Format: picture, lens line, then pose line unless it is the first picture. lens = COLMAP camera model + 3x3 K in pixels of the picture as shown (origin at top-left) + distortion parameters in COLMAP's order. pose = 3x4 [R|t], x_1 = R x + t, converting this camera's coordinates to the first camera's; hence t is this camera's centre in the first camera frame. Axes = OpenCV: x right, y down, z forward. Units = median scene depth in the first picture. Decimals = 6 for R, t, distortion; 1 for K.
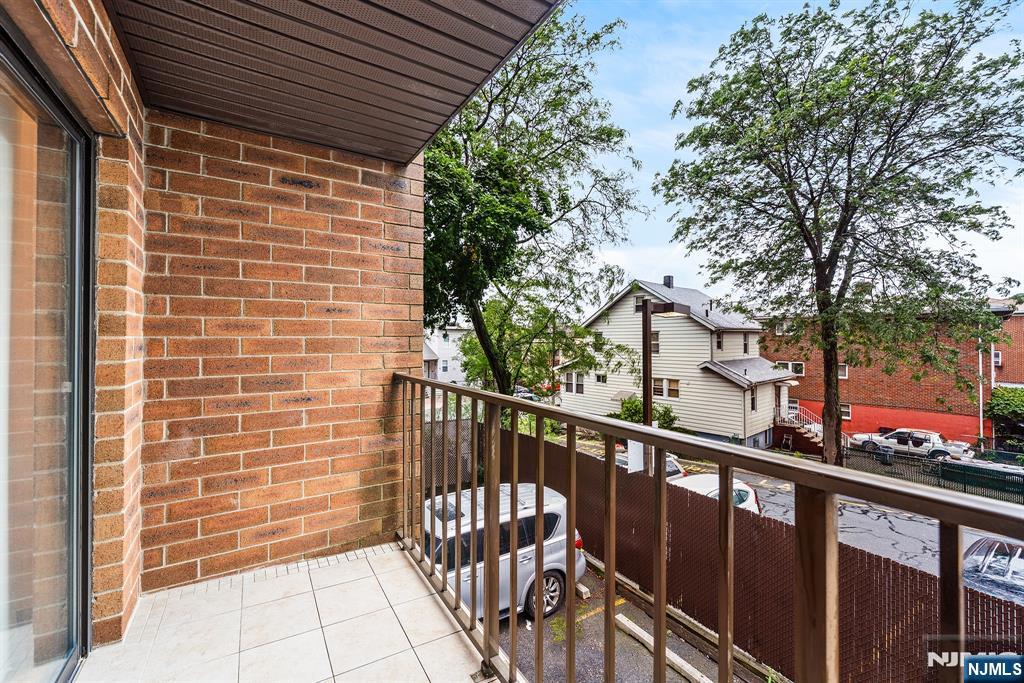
lens RADIAL K [[418.2, 0, 505.9], [0, 418.2, 336.3], [0, 0, 1]] dist [0.001542, 0.000377]
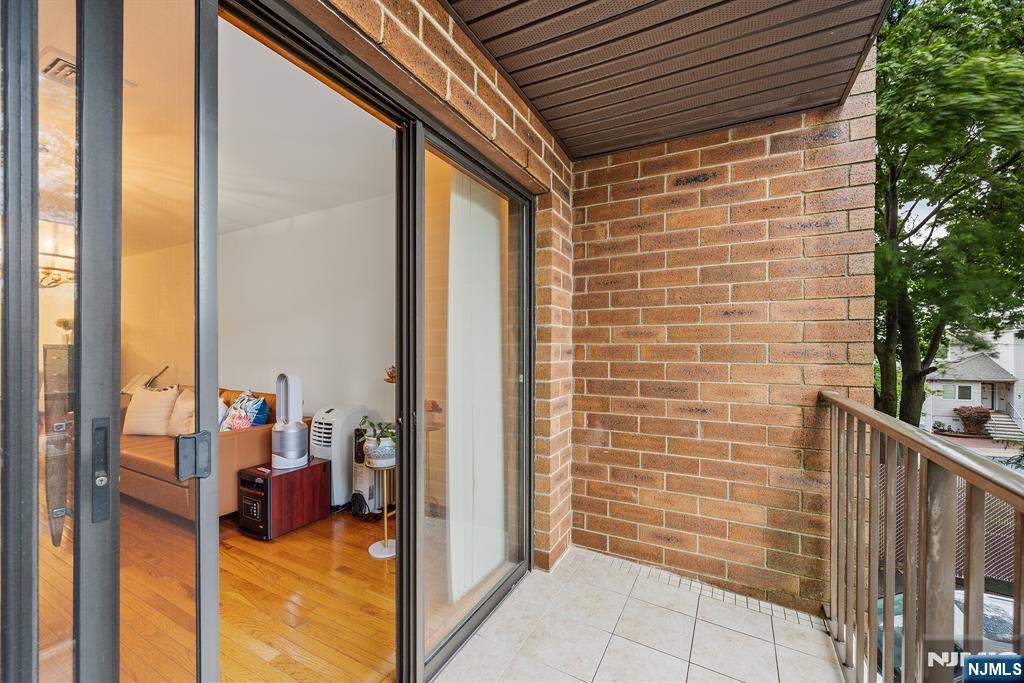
lens RADIAL K [[418.2, 0, 508.5], [0, 418.2, 350.3], [0, 0, 1]] dist [0.001542, 0.000377]
pose [[0.494553, 0.007543, -0.869114, 0.126158], [0.000873, 0.999958, 0.009175, 0.008408], [0.869147, -0.005296, 0.494526, 0.178706]]
